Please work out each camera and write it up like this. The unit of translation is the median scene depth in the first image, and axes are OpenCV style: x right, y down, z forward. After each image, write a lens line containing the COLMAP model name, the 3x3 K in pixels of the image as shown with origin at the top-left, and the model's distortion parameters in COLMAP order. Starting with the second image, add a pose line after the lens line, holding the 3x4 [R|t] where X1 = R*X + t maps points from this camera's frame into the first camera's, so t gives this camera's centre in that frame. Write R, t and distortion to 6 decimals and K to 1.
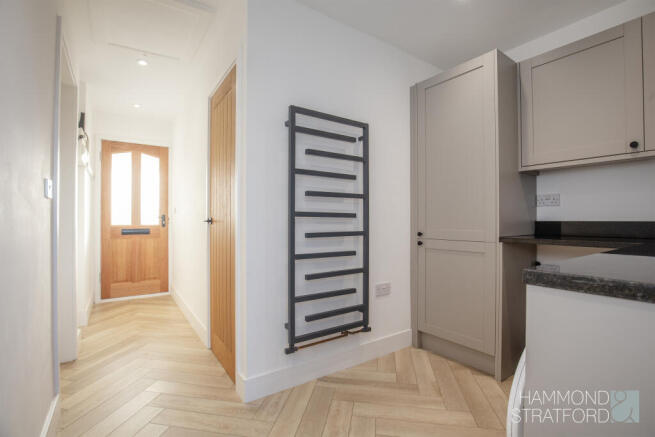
lens RADIAL K [[305.6, 0, 327.1], [0, 305.6, 219.3], [0, 0, 1]] dist [-0.020600, 0.000052]
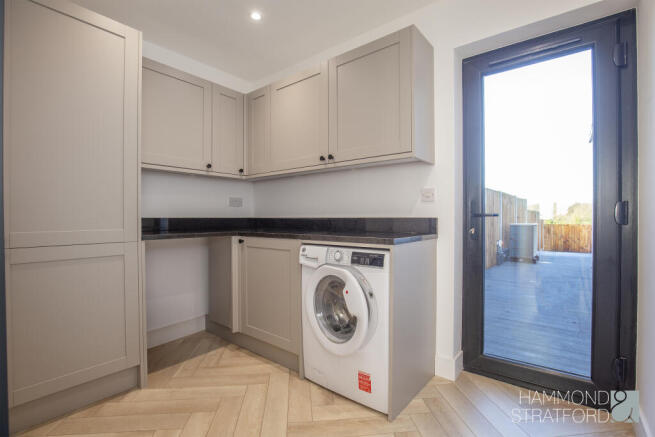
lens RADIAL K [[305.6, 0, 327.0], [0, 305.6, 218.6], [0, 0, 1]] dist [-0.020600, 0.000052]
pose [[-0.272455, -0.006374, 0.962147, -0.535703], [-0.002345, 0.999979, 0.005961, 0.001136], [-0.962166, -0.000632, -0.272465, 0.774914]]
